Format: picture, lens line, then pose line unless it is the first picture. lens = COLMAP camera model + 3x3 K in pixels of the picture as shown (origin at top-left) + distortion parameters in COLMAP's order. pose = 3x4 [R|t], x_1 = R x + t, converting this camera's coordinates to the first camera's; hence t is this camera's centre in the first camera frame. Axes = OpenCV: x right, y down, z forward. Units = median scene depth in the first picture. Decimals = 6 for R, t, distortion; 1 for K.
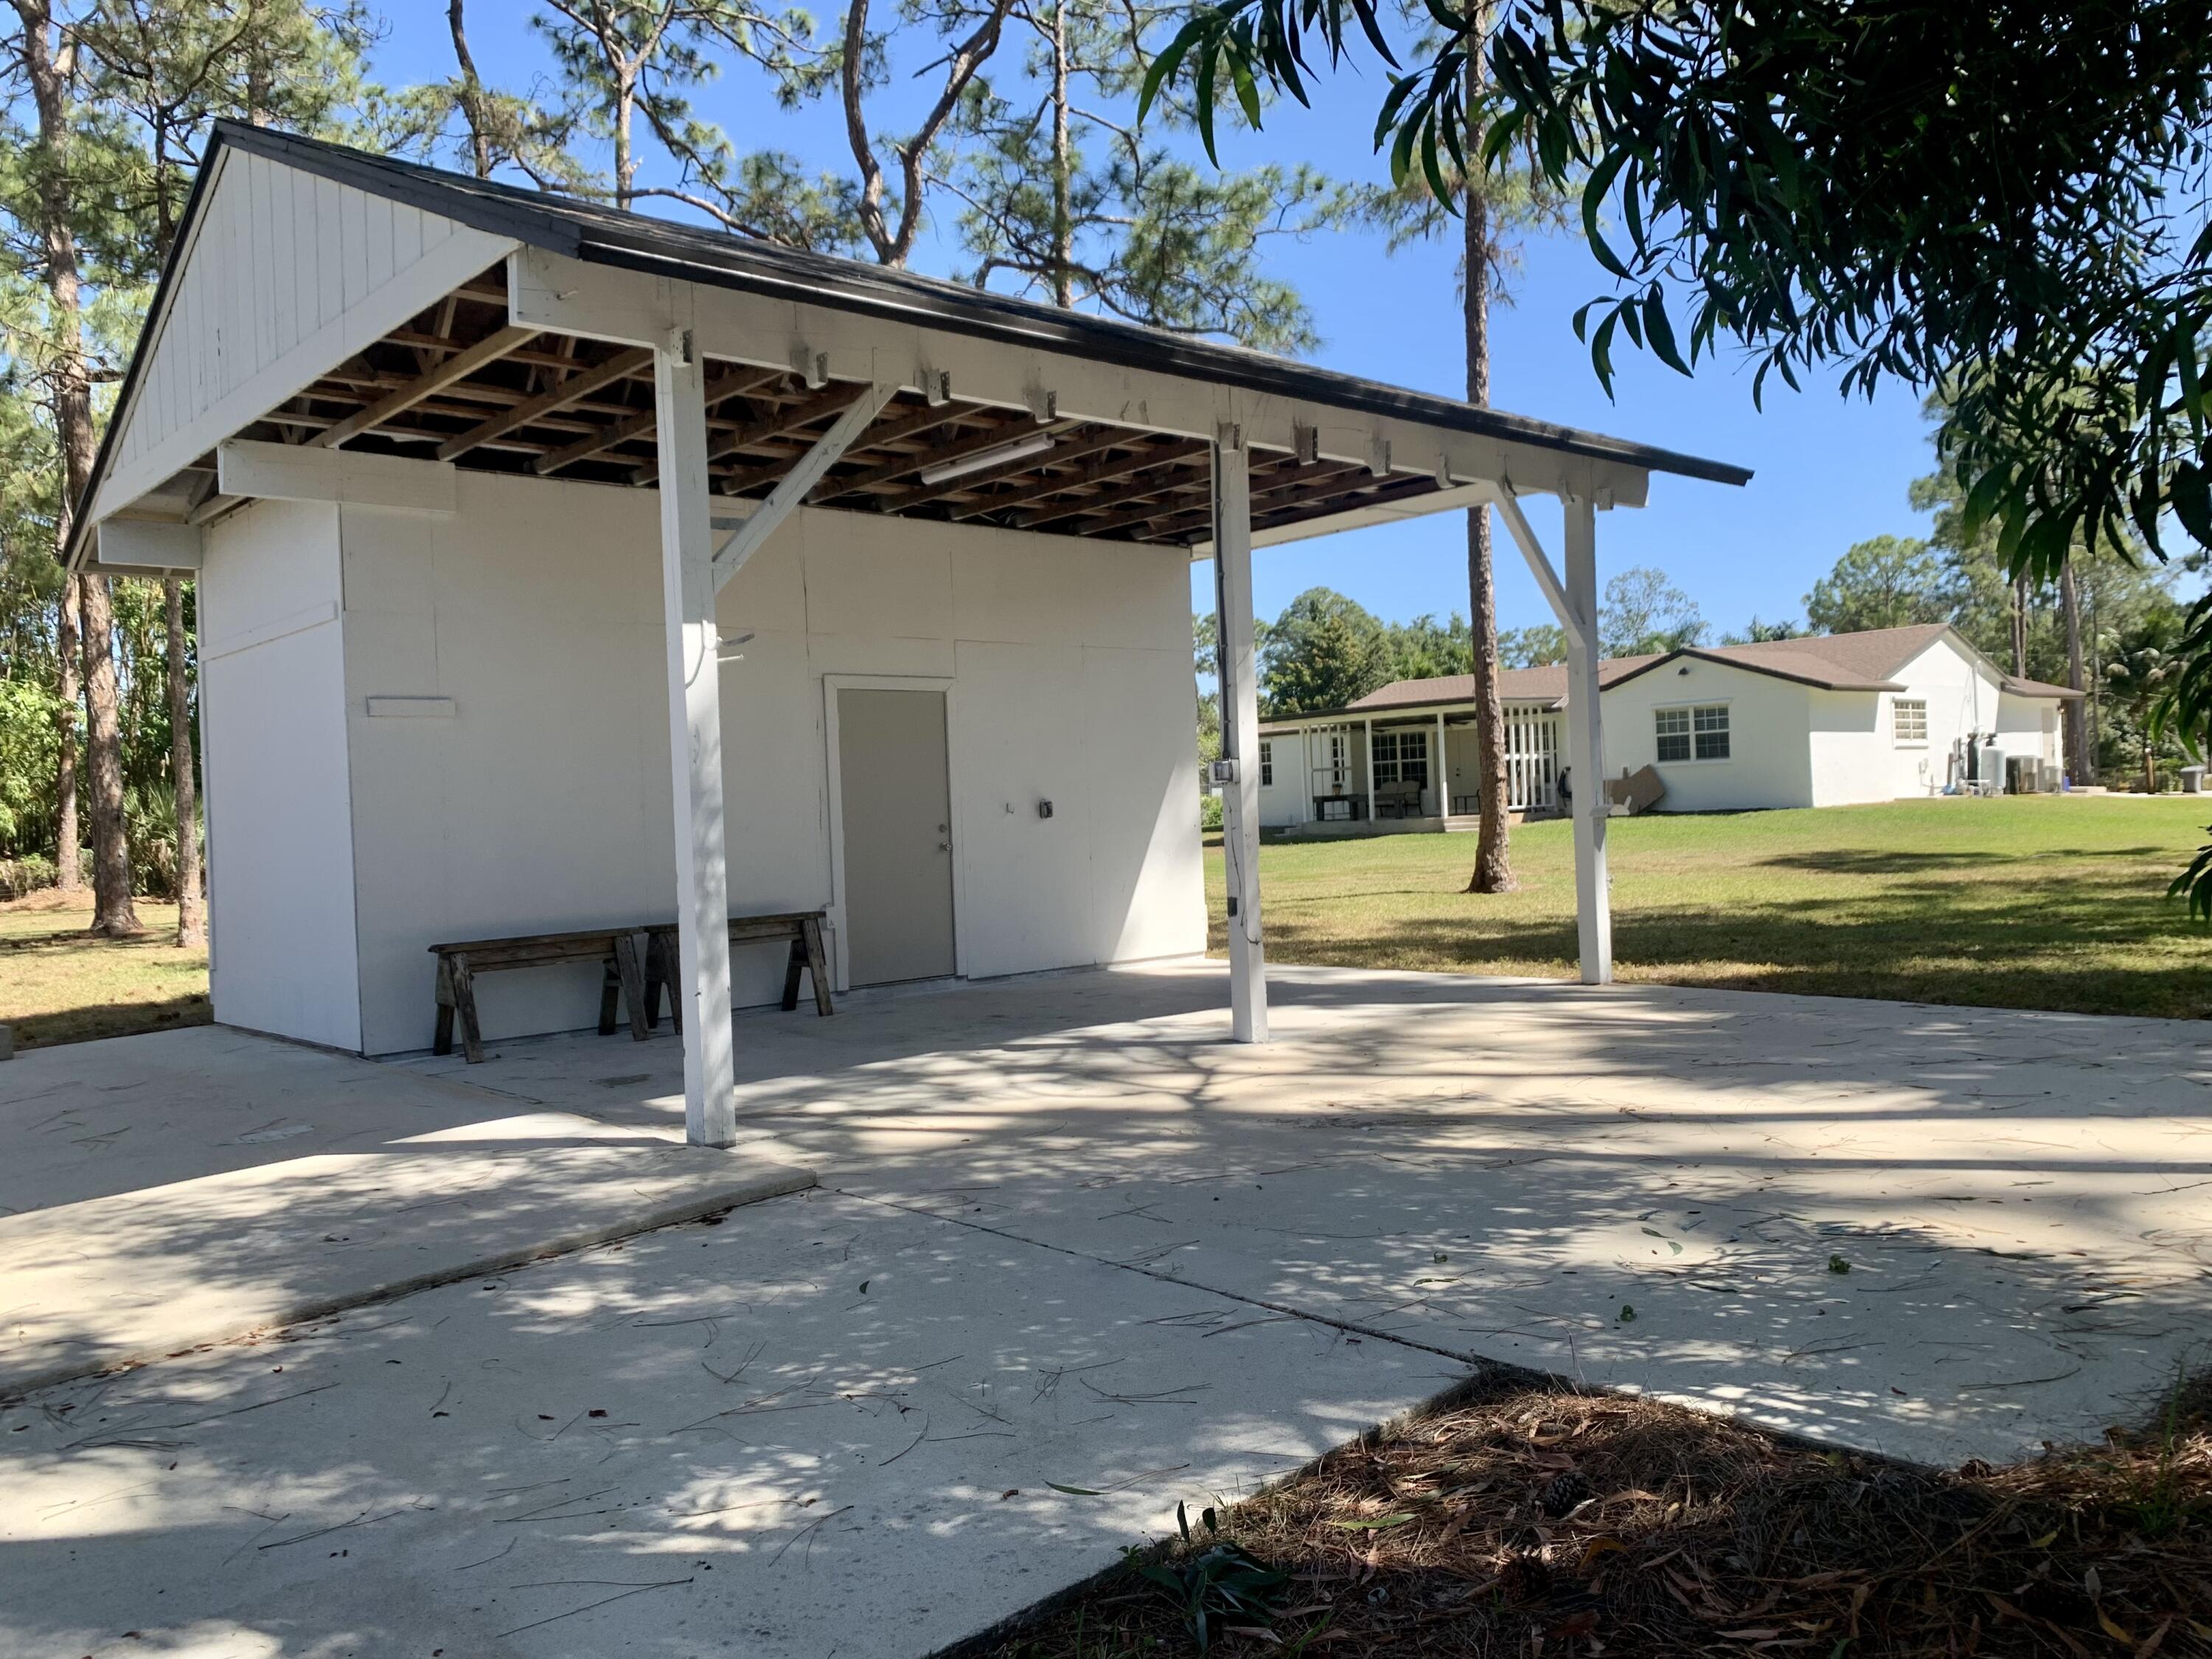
lens RADIAL K [[1681.4, 0, 1096.4], [0, 1681.4, 818.5], [0, 0, 1]] dist [0.018825, -0.021549]
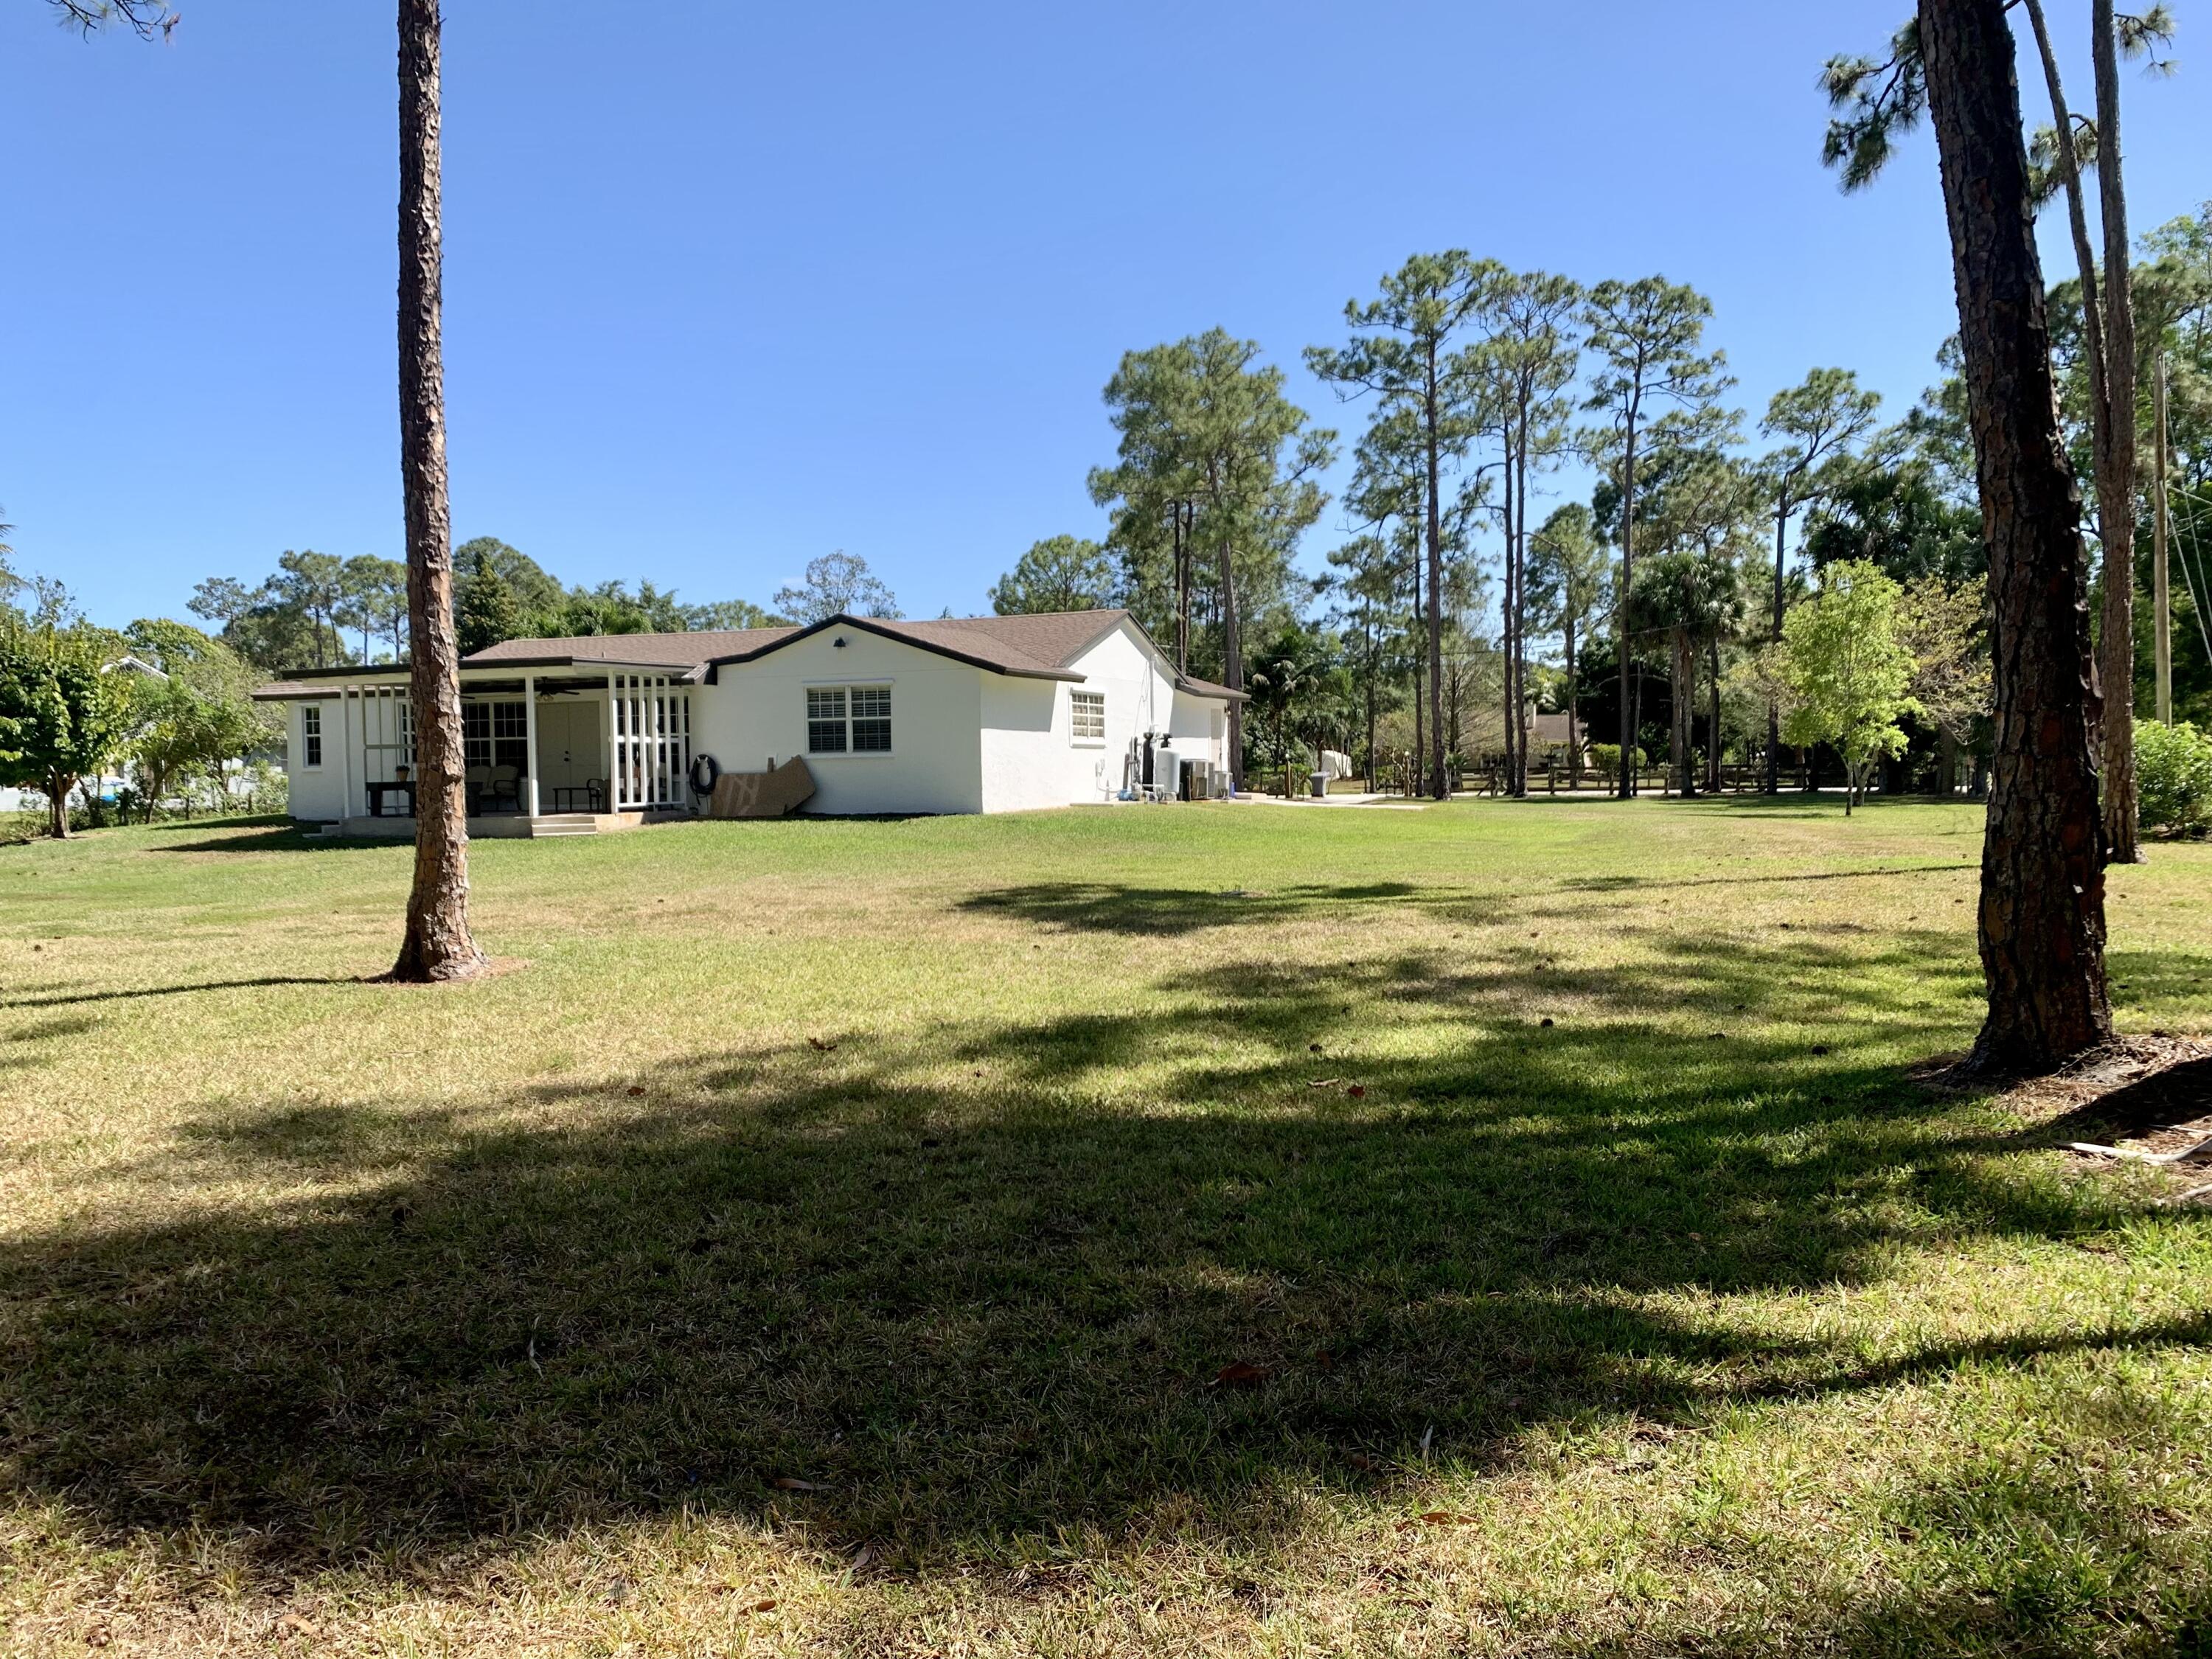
lens RADIAL K [[1681.4, 0, 1102.6], [0, 1681.4, 823.9], [0, 0, 1]] dist [0.018825, -0.021549]
pose [[0.894201, 0.016038, 0.447378, 0.092825], [-0.022523, 0.999704, 0.009181, -0.009431], [-0.447098, -0.018286, 0.894298, 0.201000]]
